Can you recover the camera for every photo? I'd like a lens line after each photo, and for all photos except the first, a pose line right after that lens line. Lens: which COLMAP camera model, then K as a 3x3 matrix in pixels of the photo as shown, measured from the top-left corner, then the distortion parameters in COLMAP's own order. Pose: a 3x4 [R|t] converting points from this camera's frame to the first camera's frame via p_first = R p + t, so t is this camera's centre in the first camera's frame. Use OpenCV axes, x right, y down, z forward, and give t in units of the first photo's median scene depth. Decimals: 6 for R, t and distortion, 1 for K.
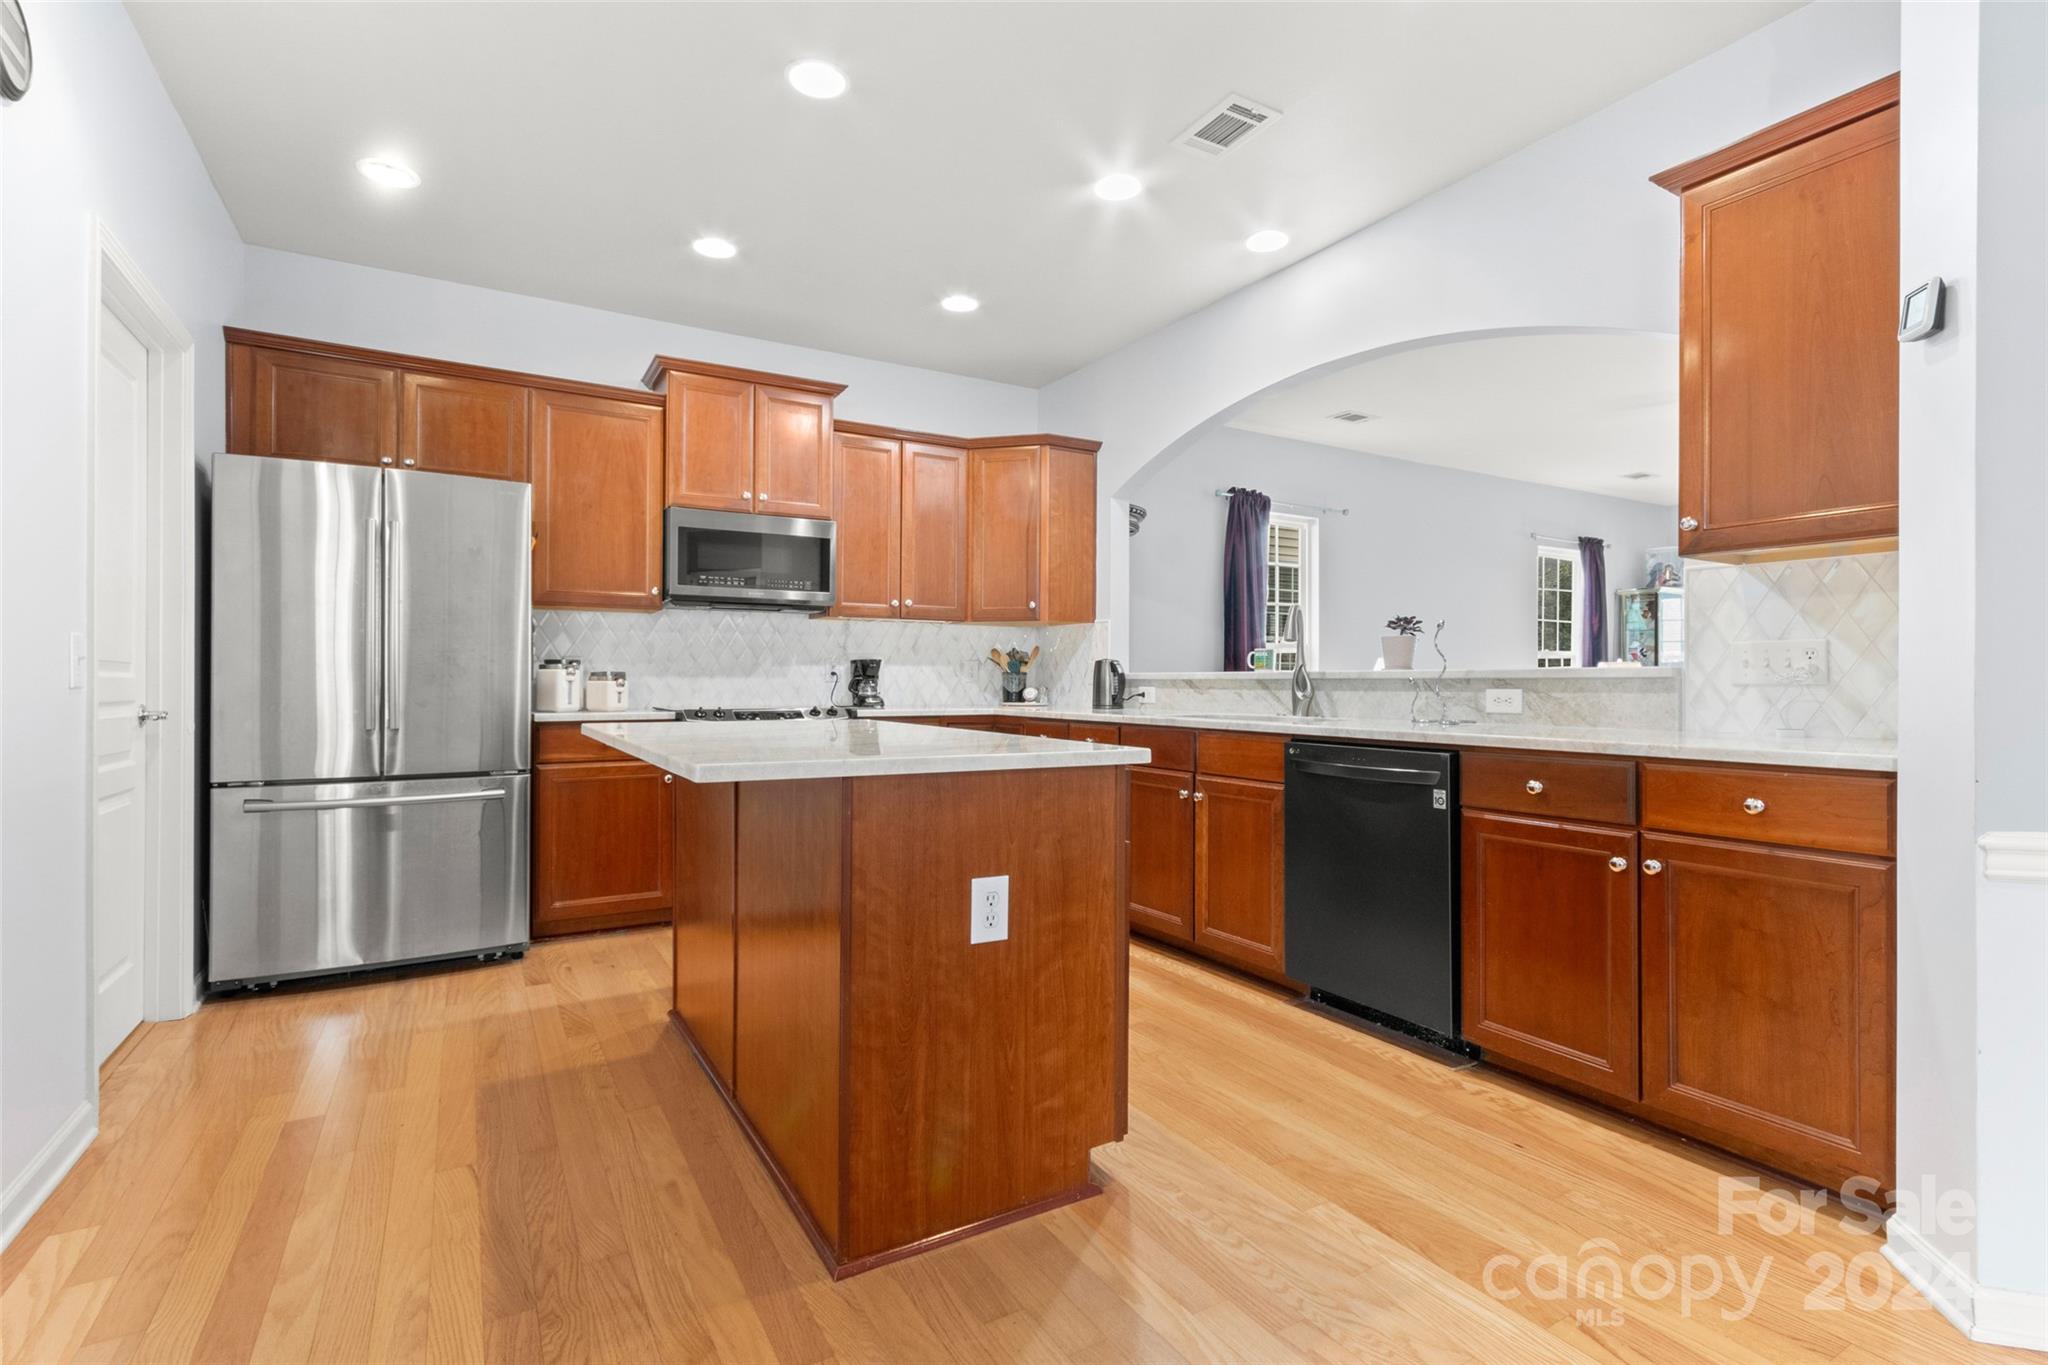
lens RADIAL K [[943.1, 0, 1022.2], [0, 943.1, 679.7], [0, 0, 1]] dist [0.001455, 0.000717]
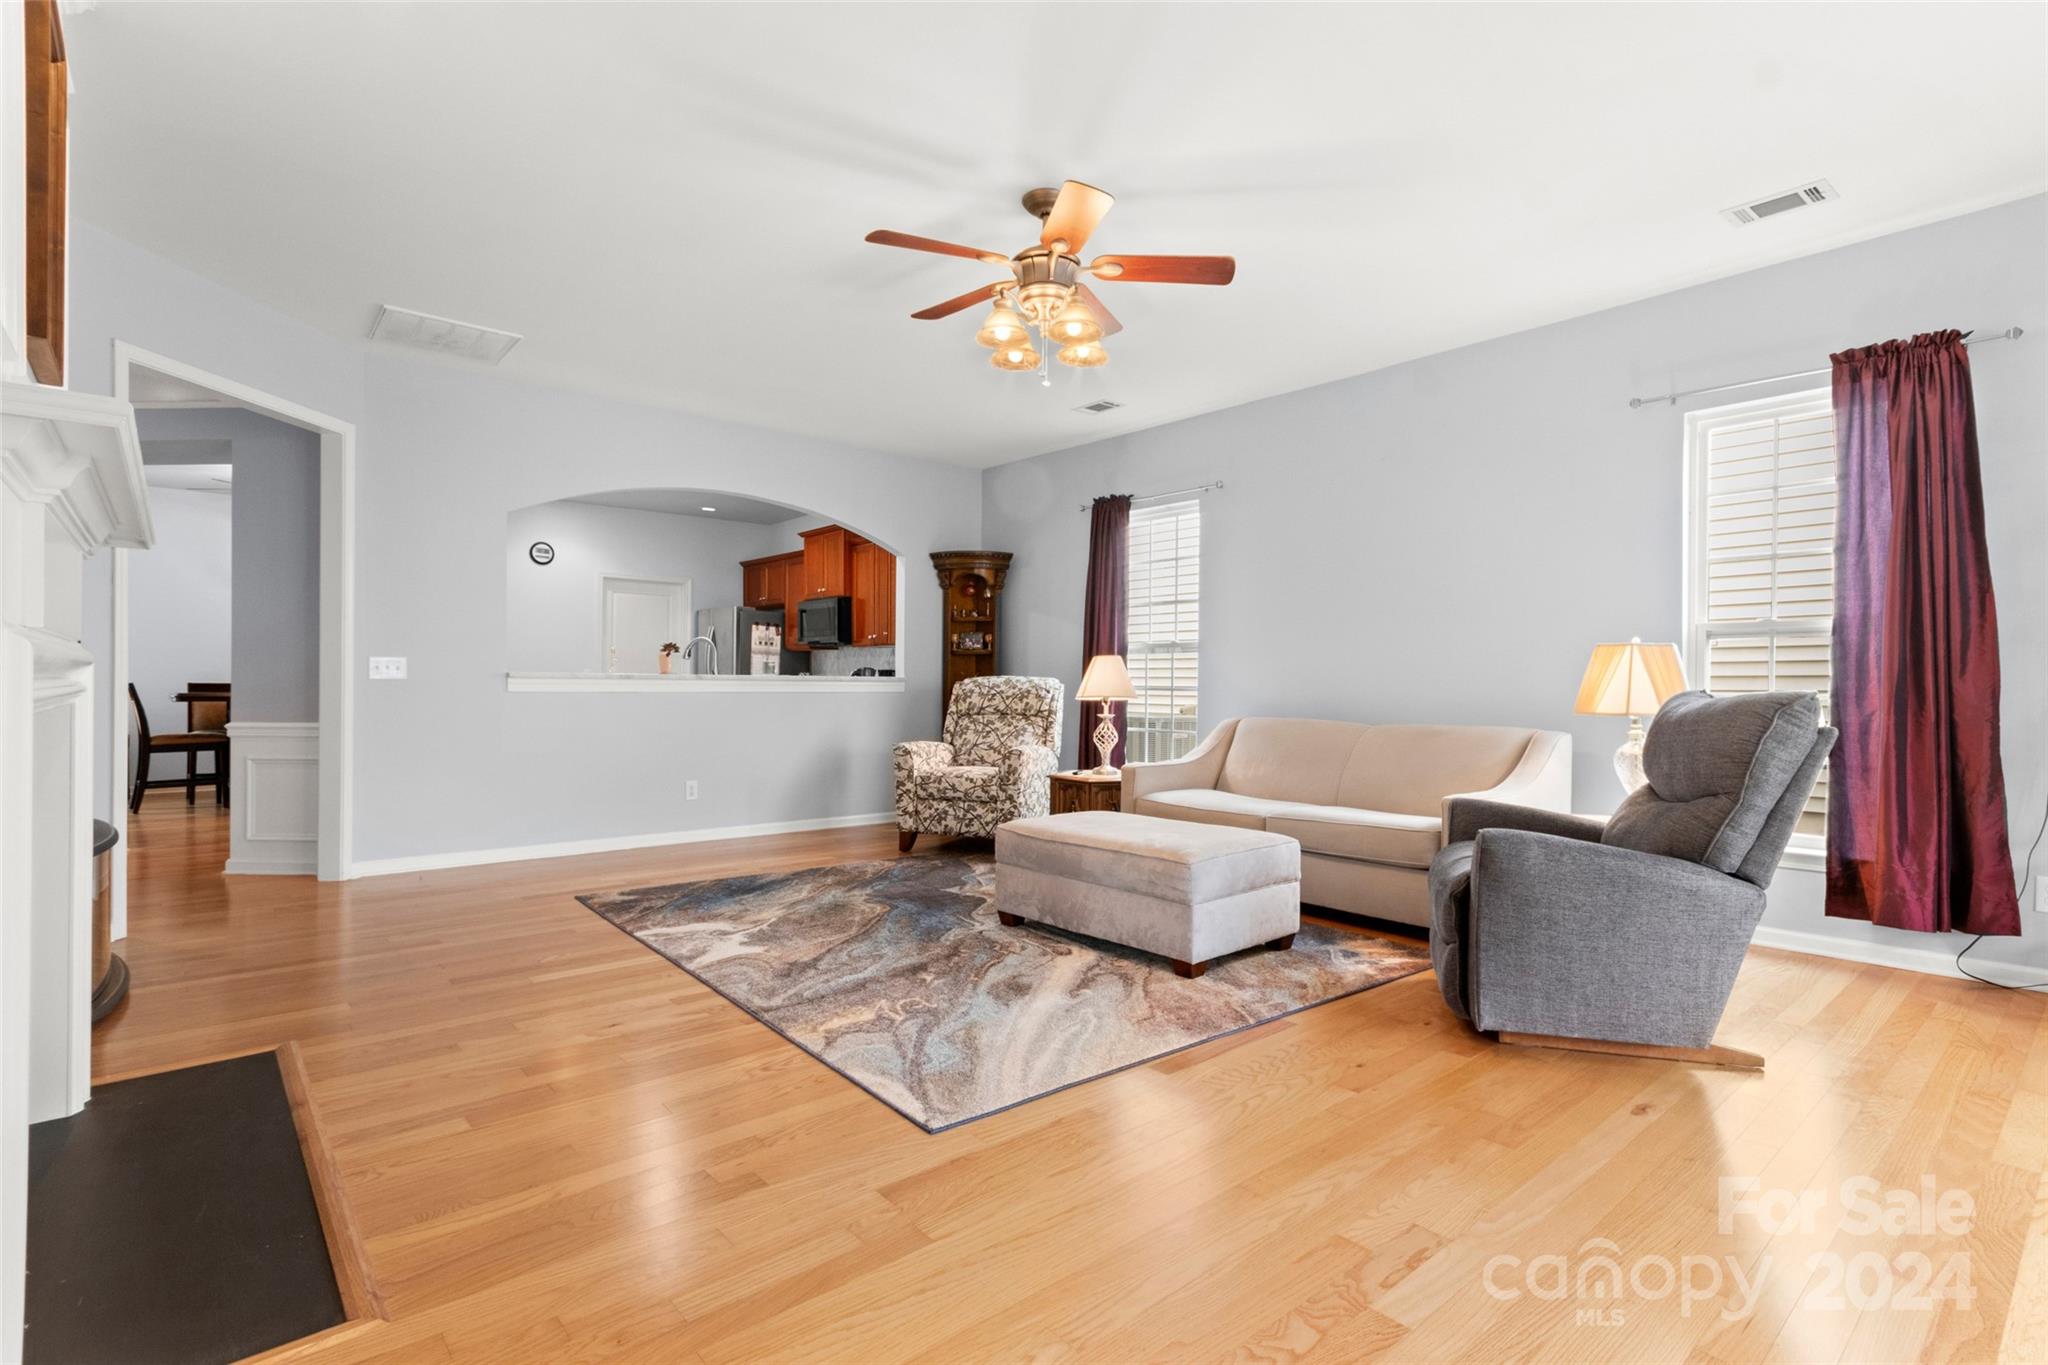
lens RADIAL K [[973.9, 0, 1024.0], [0, 973.9, 682.5], [0, 0, 1]] dist [0.003976, 0.000821]
pose [[0.187659, -0.003911, -0.982227, 2.006854], [-0.002832, 0.999986, -0.004523, 0.008557], [0.982230, 0.003631, 0.187645, 1.138150]]
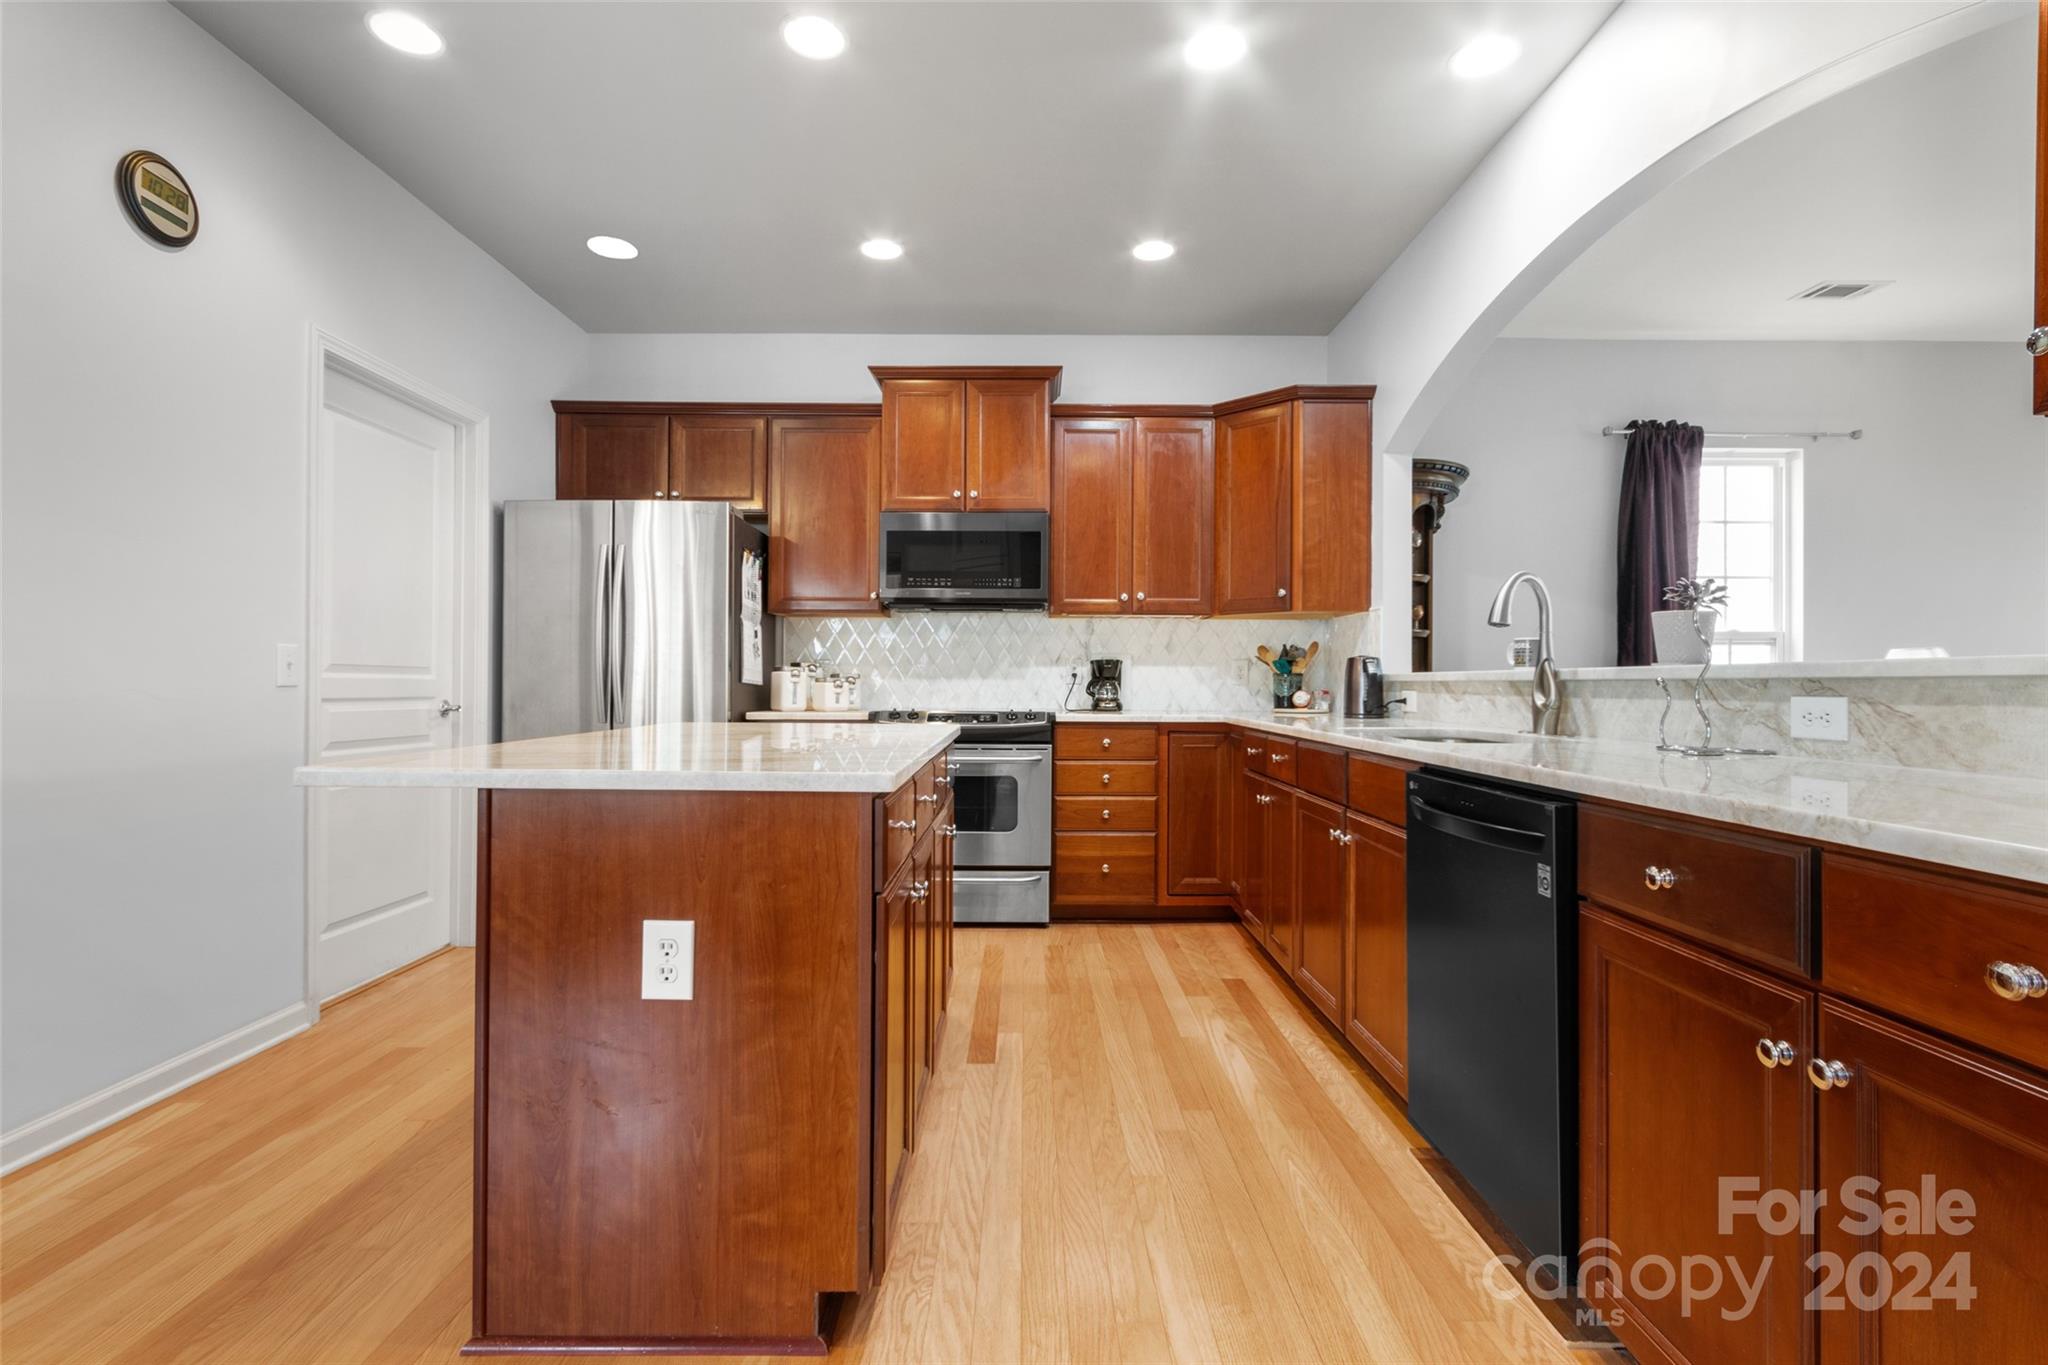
lens RADIAL K [[943.1, 0, 1022.2], [0, 943.1, 679.7], [0, 0, 1]] dist [0.001455, 0.000717]
pose [[0.865318, -0.000495, -0.501223, 0.284091], [-0.001244, 0.999994, -0.003137, 0.001299], [0.501222, 0.003338, 0.865312, 0.198027]]
